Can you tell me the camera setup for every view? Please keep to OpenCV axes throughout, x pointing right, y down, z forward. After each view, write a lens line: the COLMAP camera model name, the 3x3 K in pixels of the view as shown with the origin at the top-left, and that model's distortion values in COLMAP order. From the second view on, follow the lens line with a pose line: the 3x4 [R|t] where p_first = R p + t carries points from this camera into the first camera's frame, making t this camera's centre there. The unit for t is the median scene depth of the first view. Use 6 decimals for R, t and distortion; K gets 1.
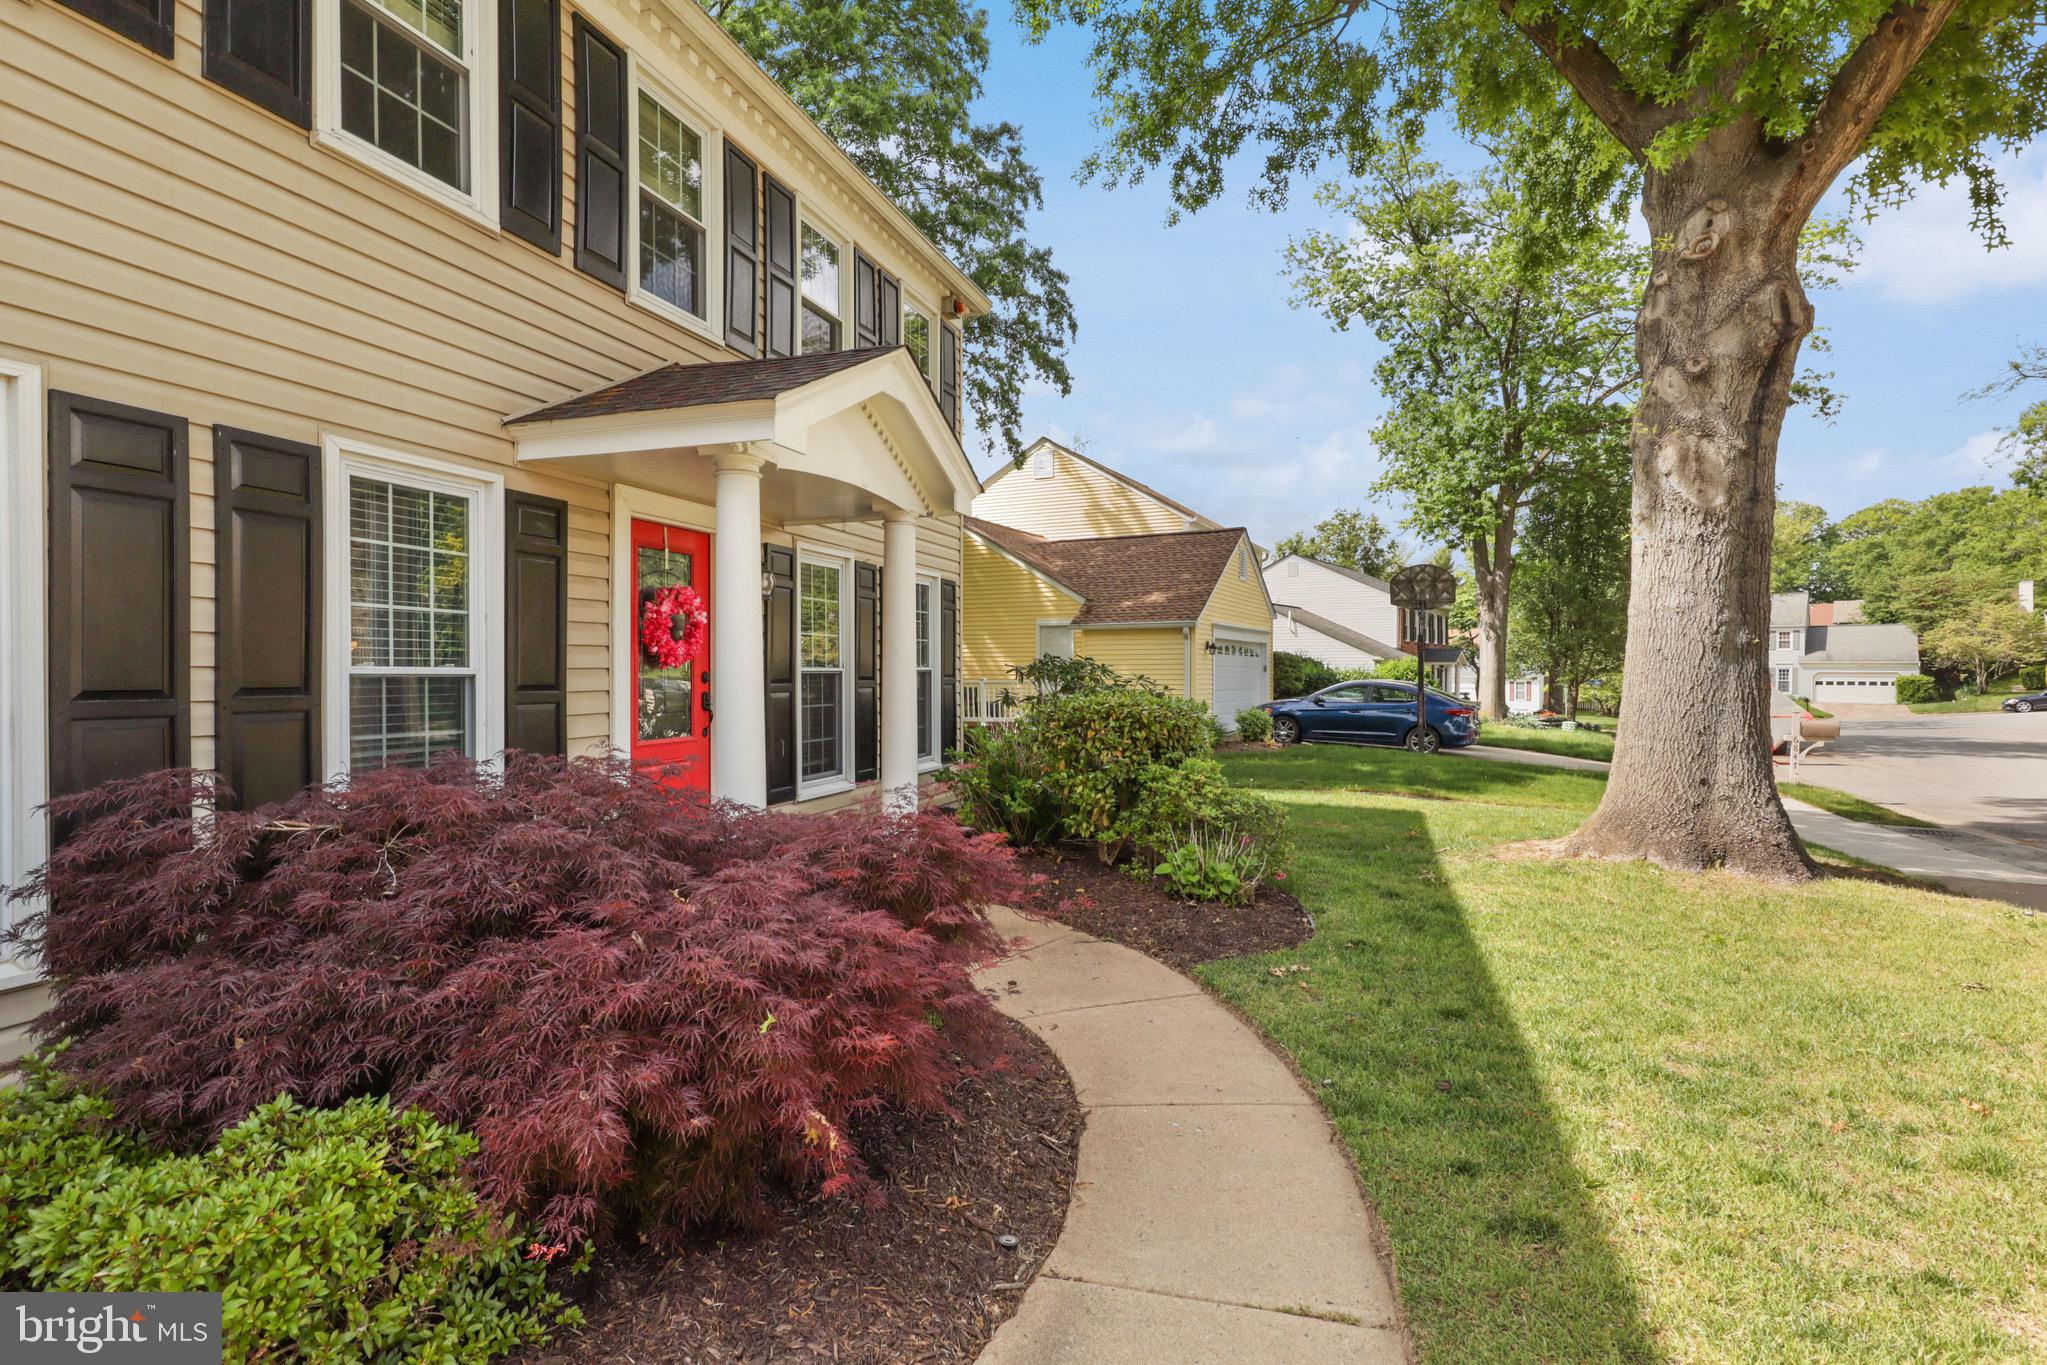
lens RADIAL K [[1042.3, 0, 1040.9], [0, 1042.3, 681.3], [0, 0, 1]] dist [-0.013838, -0.000288]
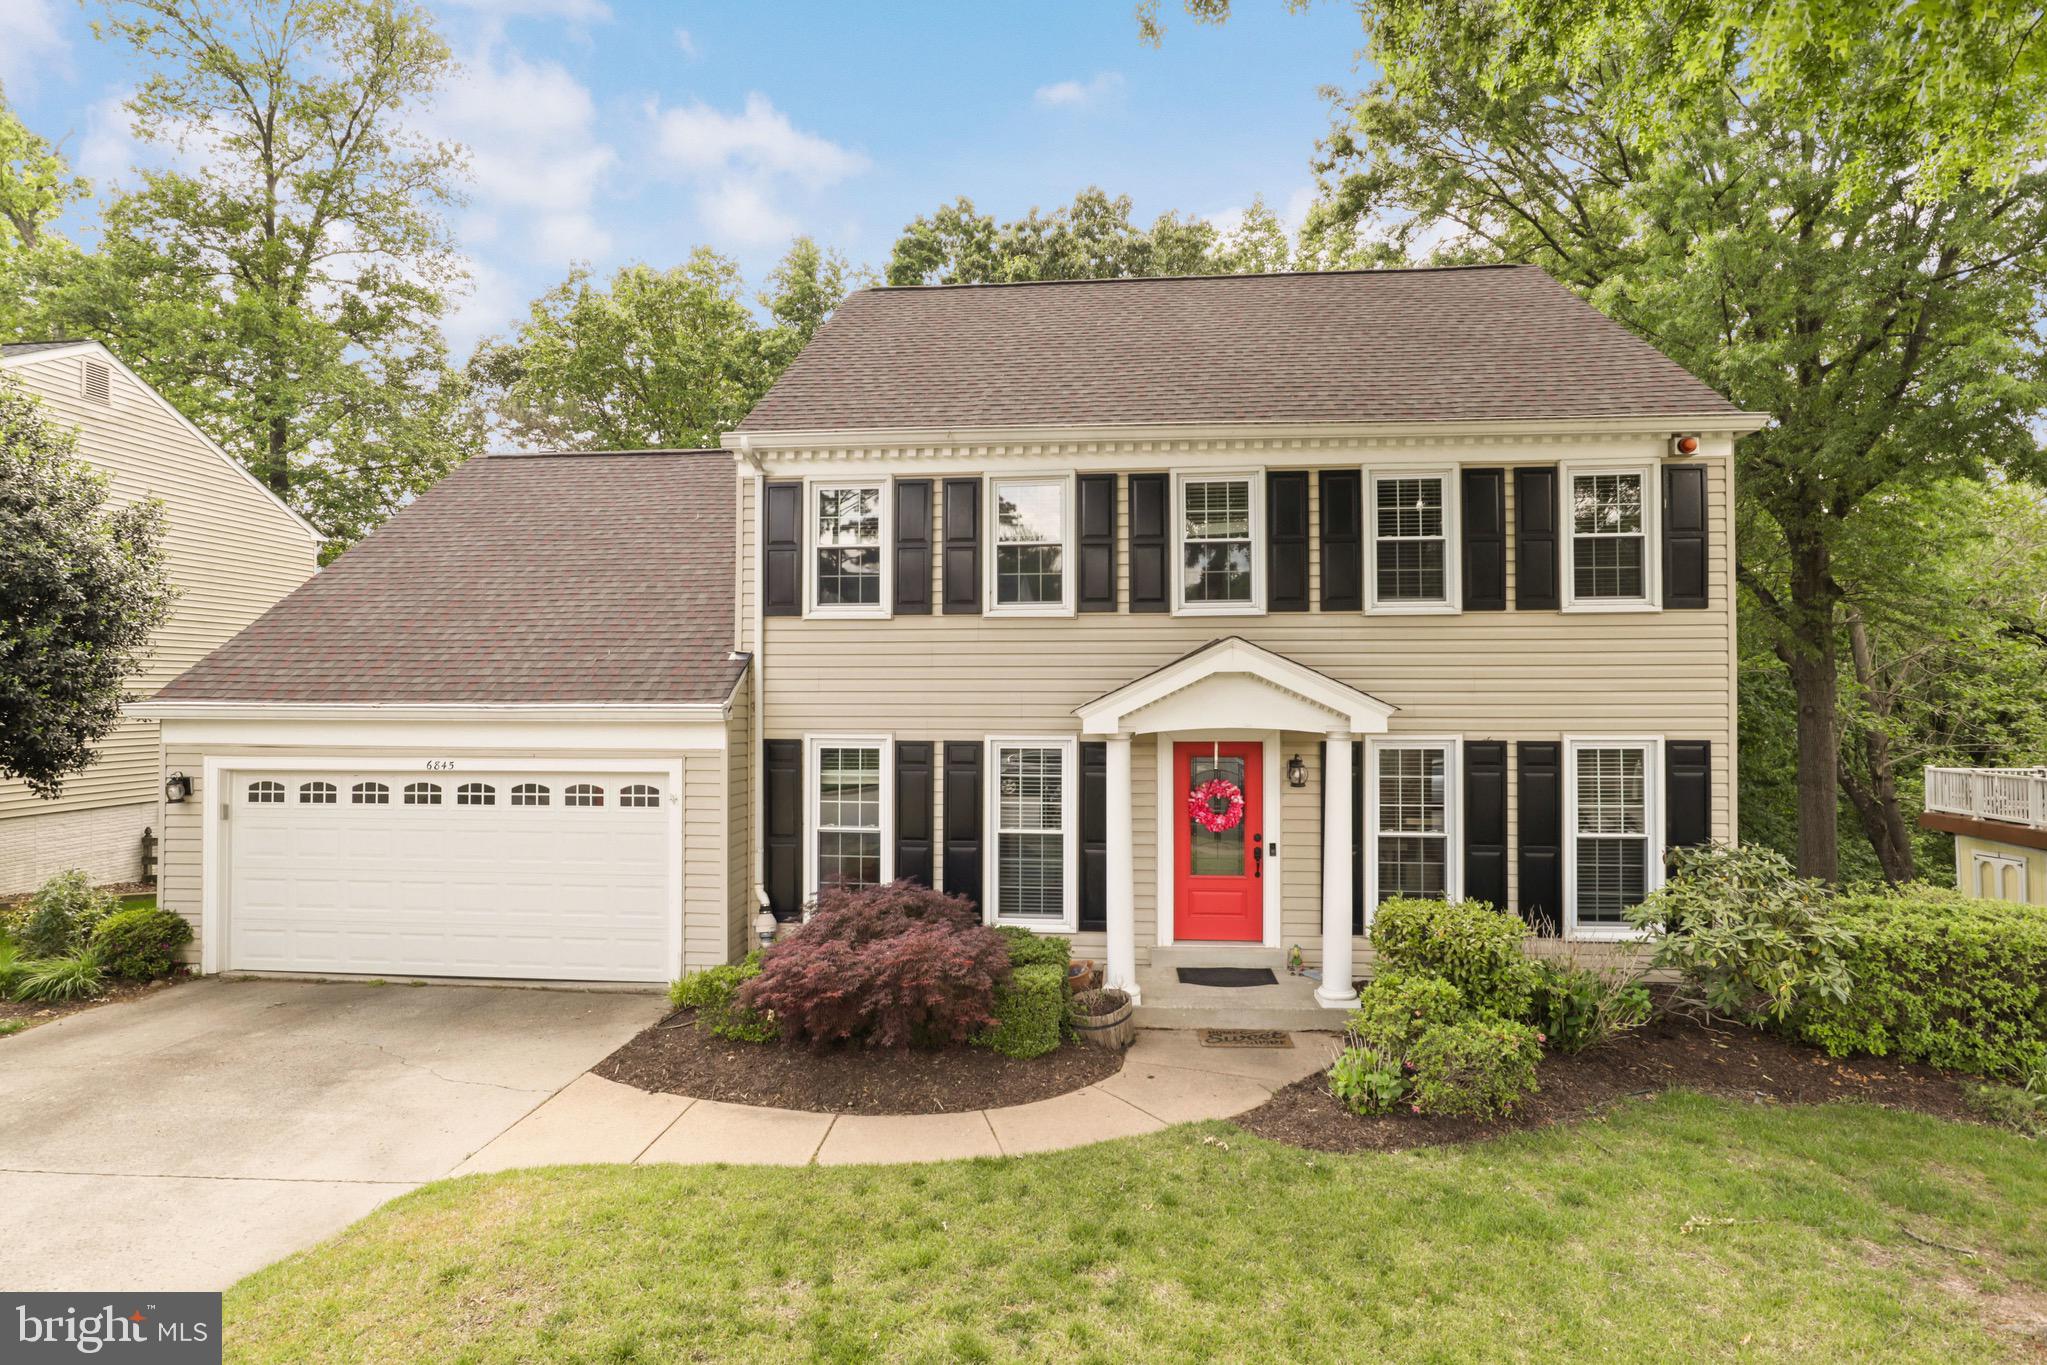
lens RADIAL K [[1152.9, 0, 1023.4], [0, 1152.9, 597.2], [0, 0, 1]] dist [0.005162, 0.001156]
pose [[0.192692, -0.024113, -0.980963, 1.594730], [-0.004741, 0.999663, -0.025503, -0.454810], [0.981248, 0.009565, 0.192513, -0.701278]]
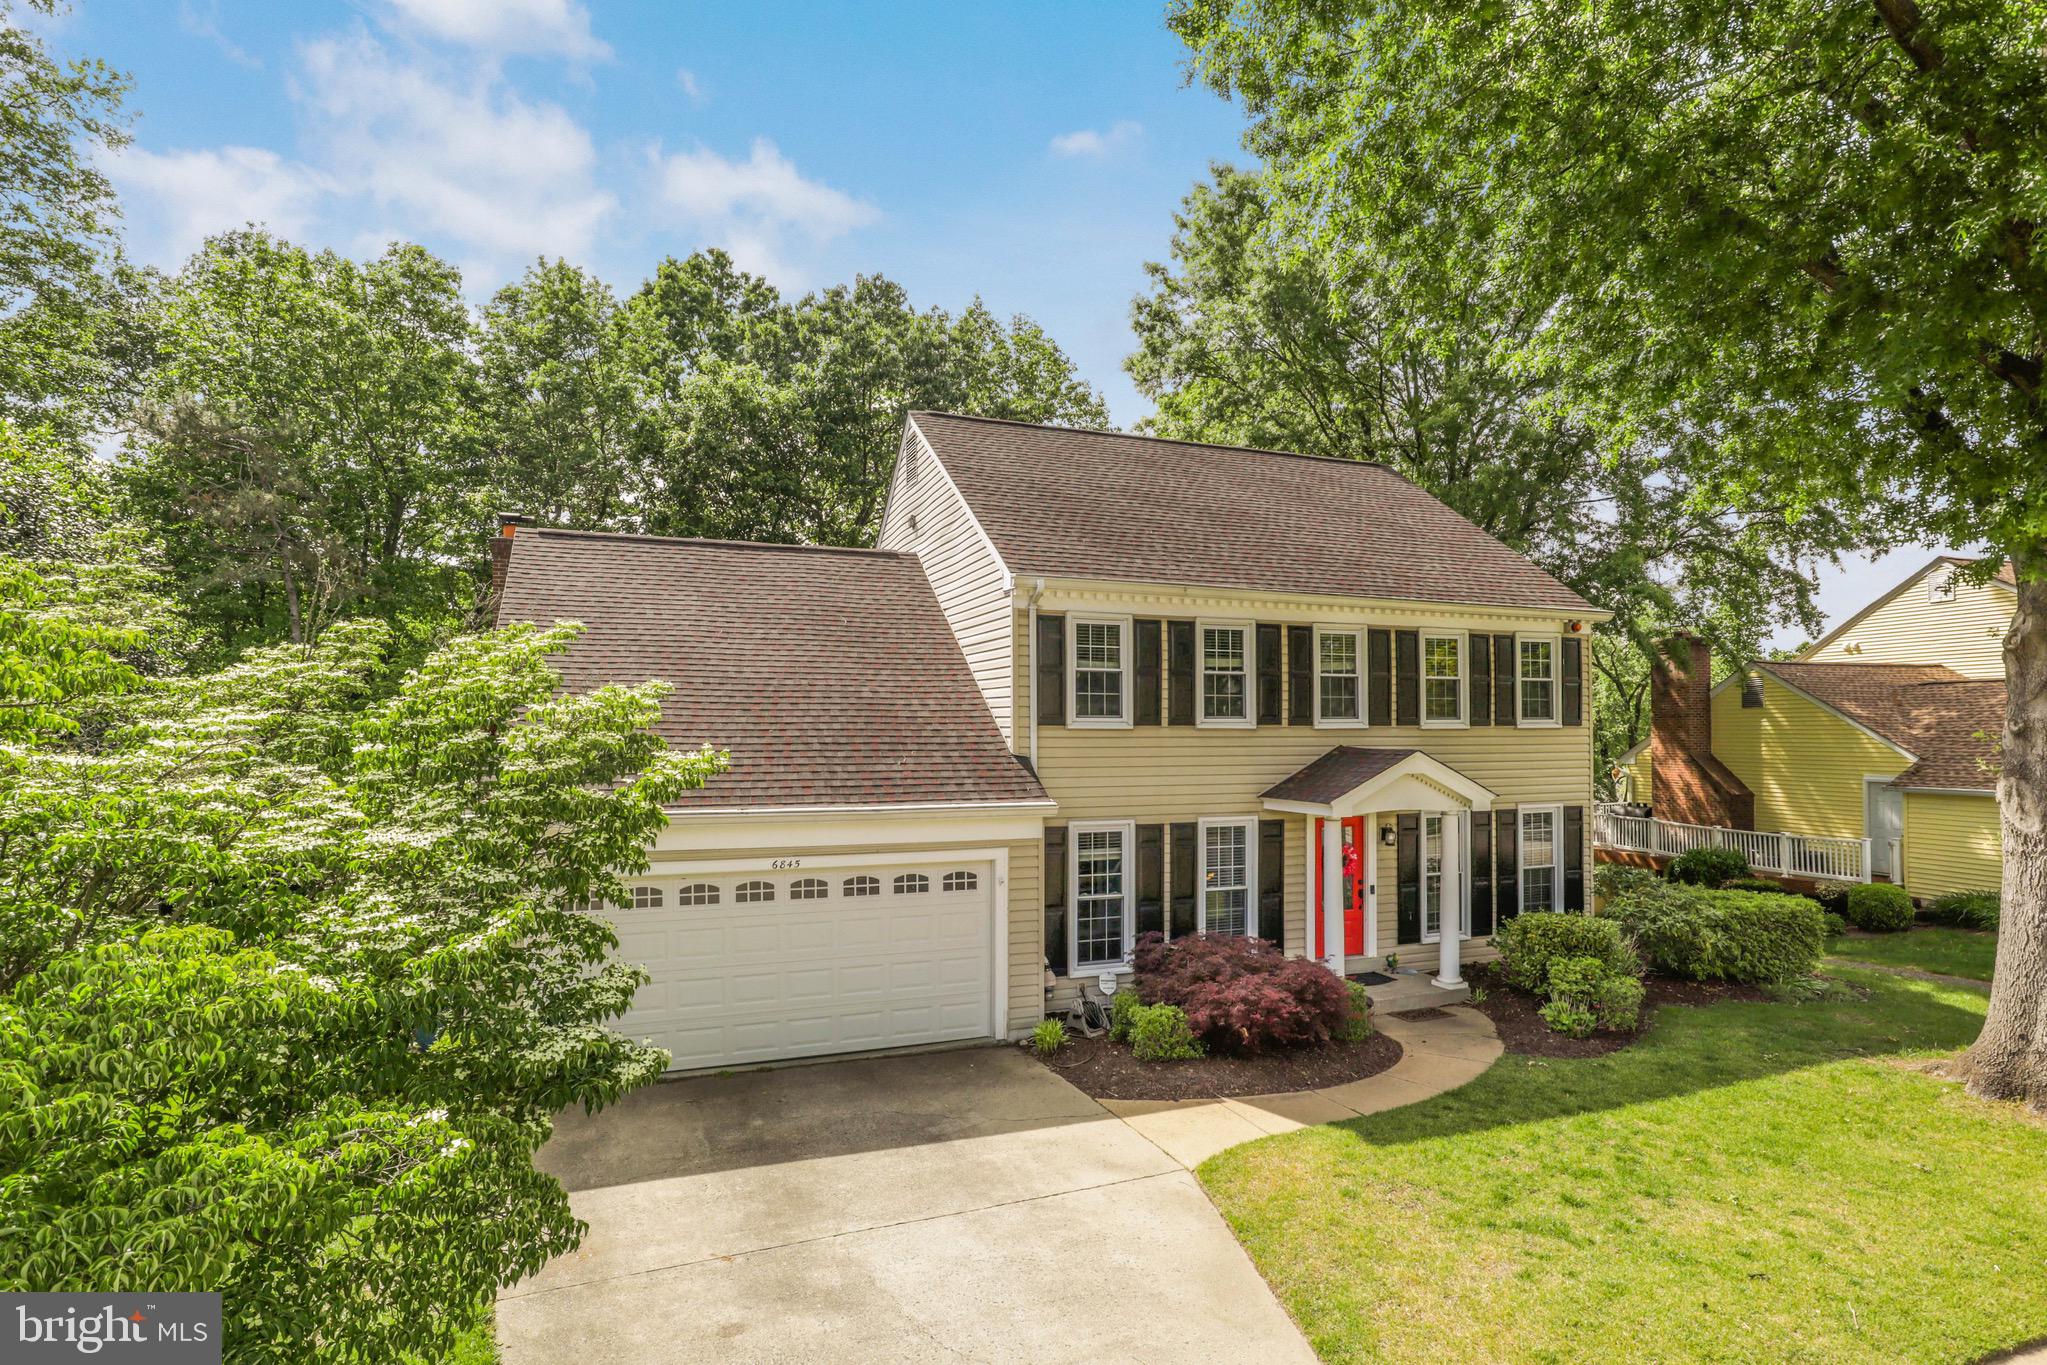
lens RADIAL K [[1034.3, 0, 1016.3], [0, 1034.3, 710.3], [0, 0, 1]] dist [0.000031, 0.000252]
pose [[0.624911, -0.018928, -0.780466, 1.408421], [-0.006632, 0.999541, -0.029551, -0.447529], [0.780668, 0.023643, 0.624499, -1.401827]]
